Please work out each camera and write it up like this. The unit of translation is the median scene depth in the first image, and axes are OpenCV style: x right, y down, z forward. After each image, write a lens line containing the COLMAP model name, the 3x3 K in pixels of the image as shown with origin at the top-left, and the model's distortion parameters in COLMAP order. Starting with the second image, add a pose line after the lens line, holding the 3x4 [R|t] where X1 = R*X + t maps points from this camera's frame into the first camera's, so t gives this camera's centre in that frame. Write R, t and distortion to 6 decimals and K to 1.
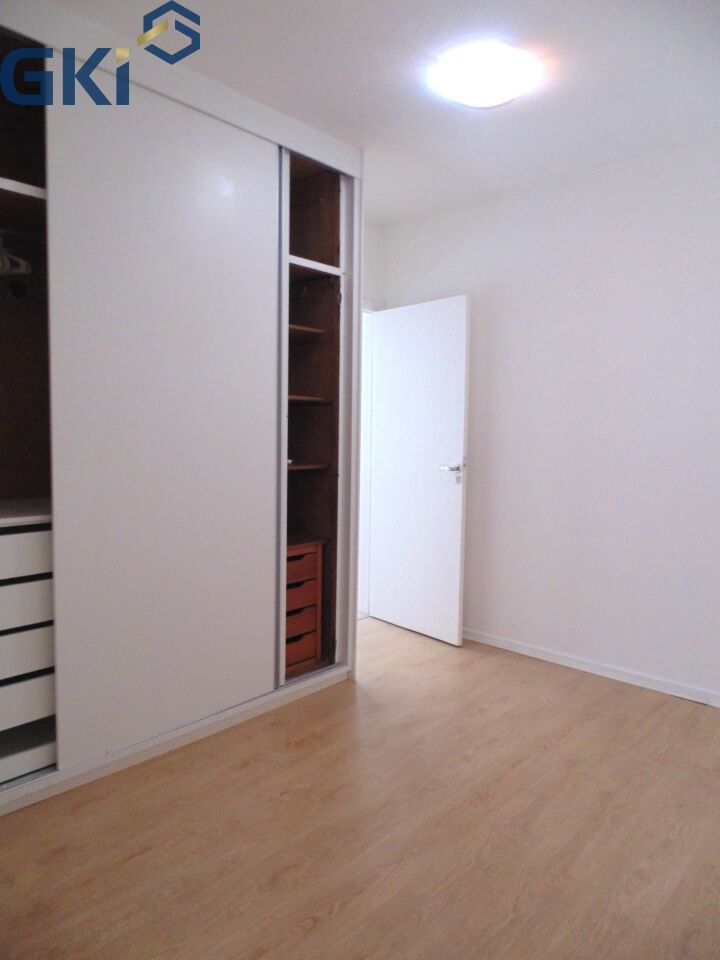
lens RADIAL K [[643.2, 0, 359.9], [0, 643.2, 477.1], [0, 0, 1]] dist [0.001726, -0.005372]
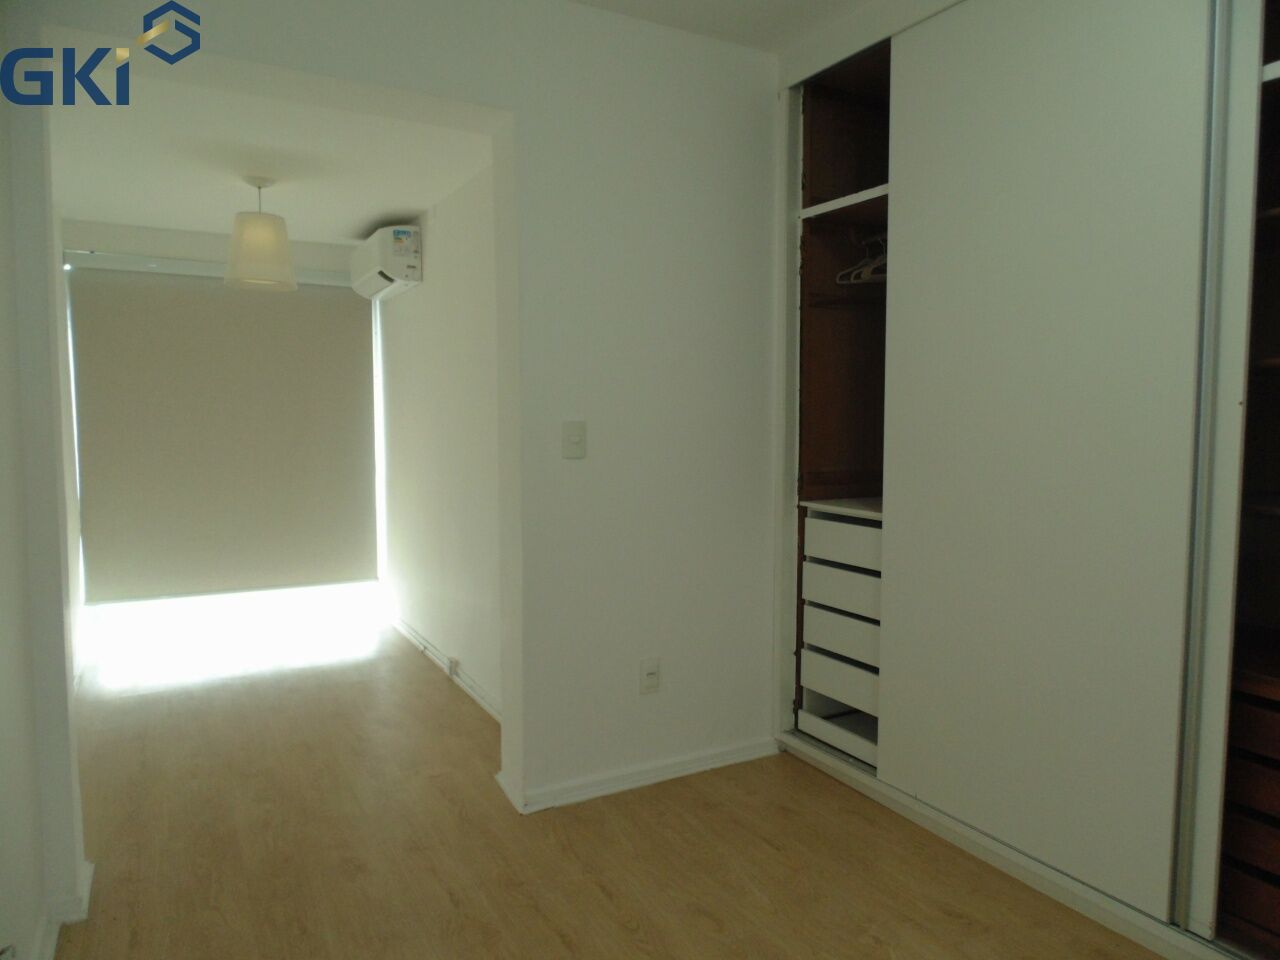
lens RADIAL K [[854.9, 0, 649.3], [0, 854.9, 480.8], [0, 0, 1]] dist [-0.001209, -0.002538]
pose [[-0.288879, 0.064841, -0.955167, 0.767510], [-0.080639, 0.992510, 0.091765, -0.073006], [0.953964, 0.103533, -0.281486, 0.905276]]
